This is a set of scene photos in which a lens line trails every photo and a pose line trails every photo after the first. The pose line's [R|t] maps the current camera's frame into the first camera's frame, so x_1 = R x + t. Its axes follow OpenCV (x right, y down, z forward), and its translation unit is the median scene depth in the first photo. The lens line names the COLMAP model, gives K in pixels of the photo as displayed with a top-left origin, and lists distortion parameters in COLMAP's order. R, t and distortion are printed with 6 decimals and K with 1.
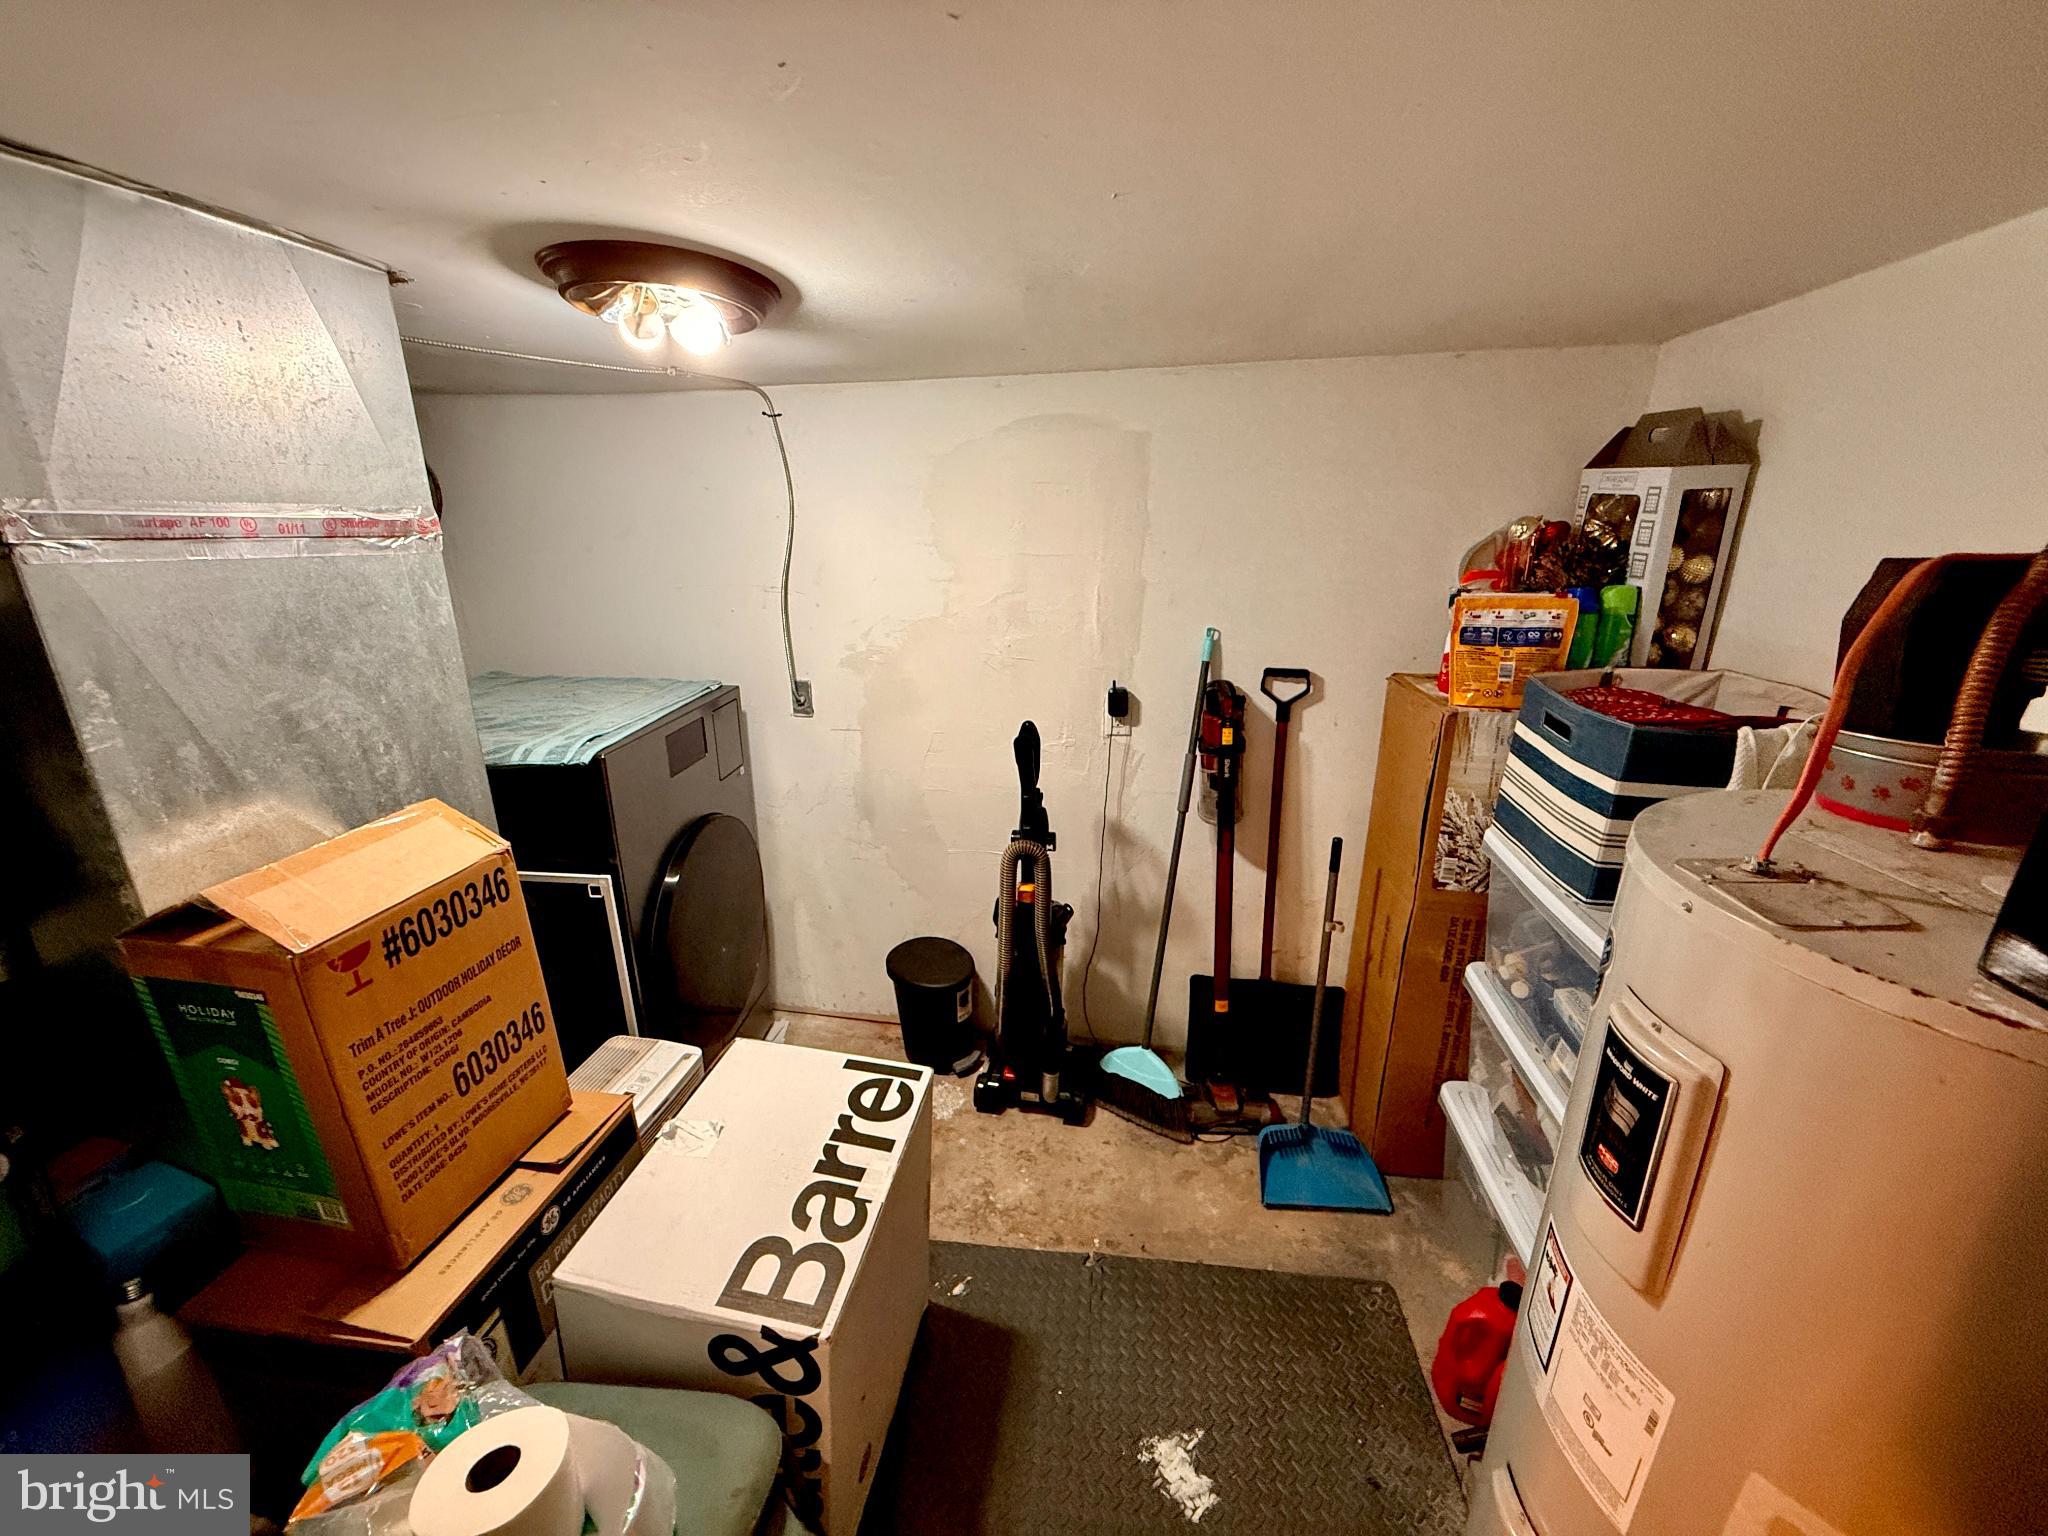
lens RADIAL K [[814.3, 0, 1029.9], [0, 814.3, 774.8], [0, 0, 1]] dist [-0.000590, 0.000889]
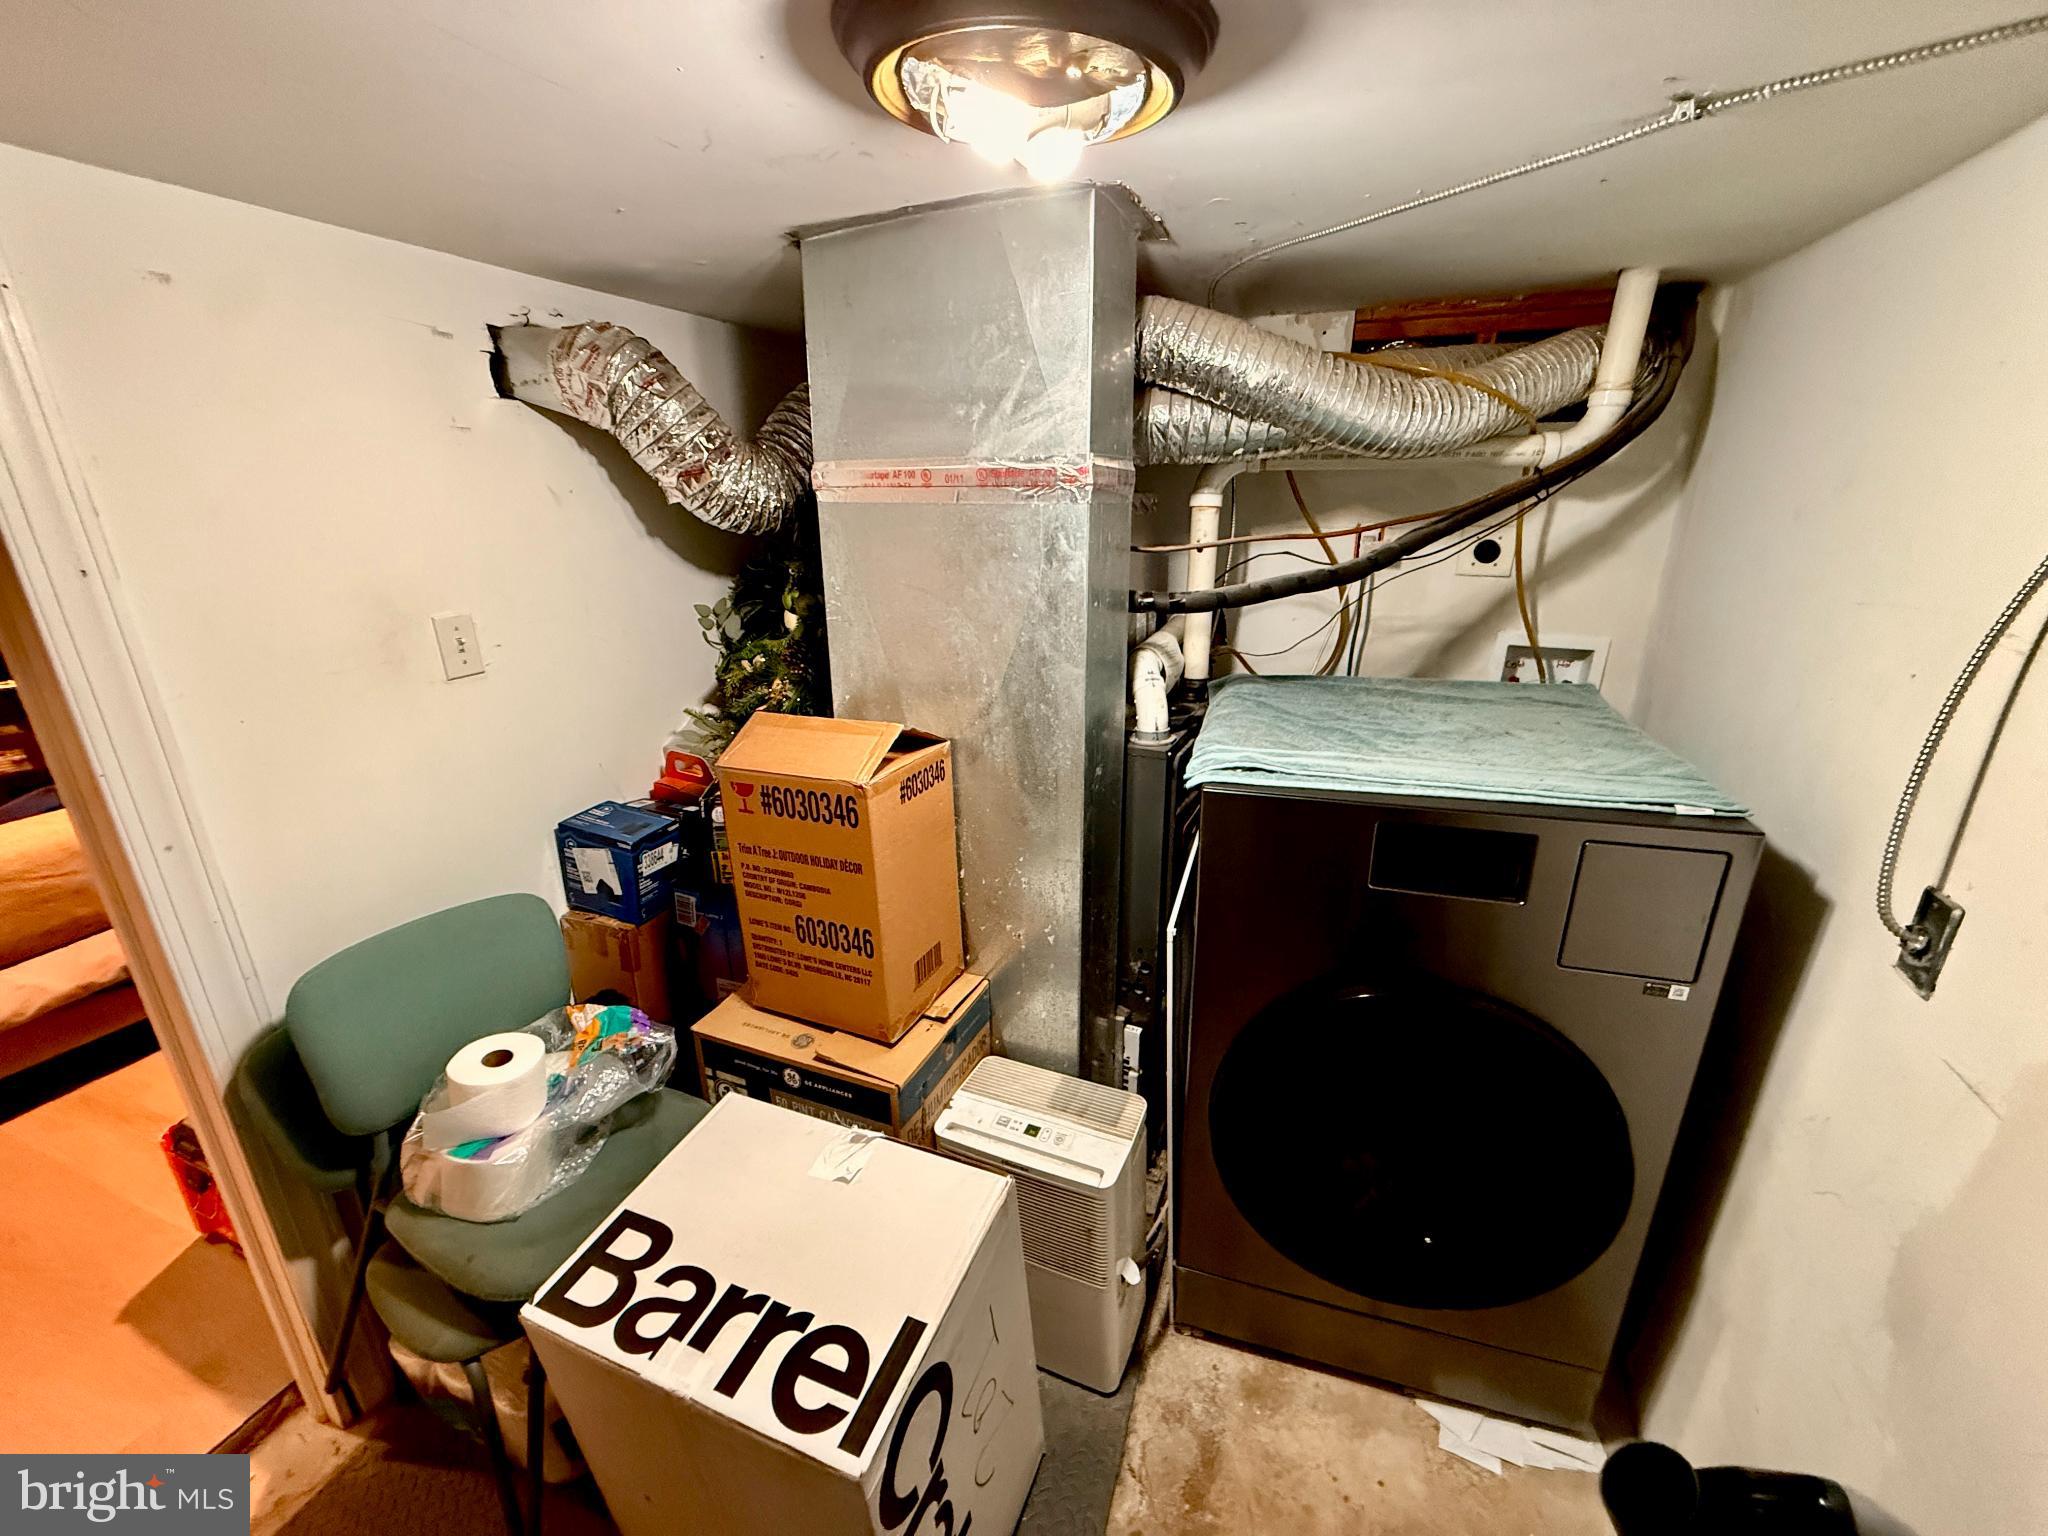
lens RADIAL K [[814.3, 0, 1023.7], [0, 814.3, 773.2], [0, 0, 1]] dist [-0.000590, 0.000889]
pose [[-0.251305, 0.314334, -0.915445, 0.276615], [-0.274842, 0.883692, 0.378880, -0.396100], [0.928067, 0.346817, -0.135684, 1.386826]]
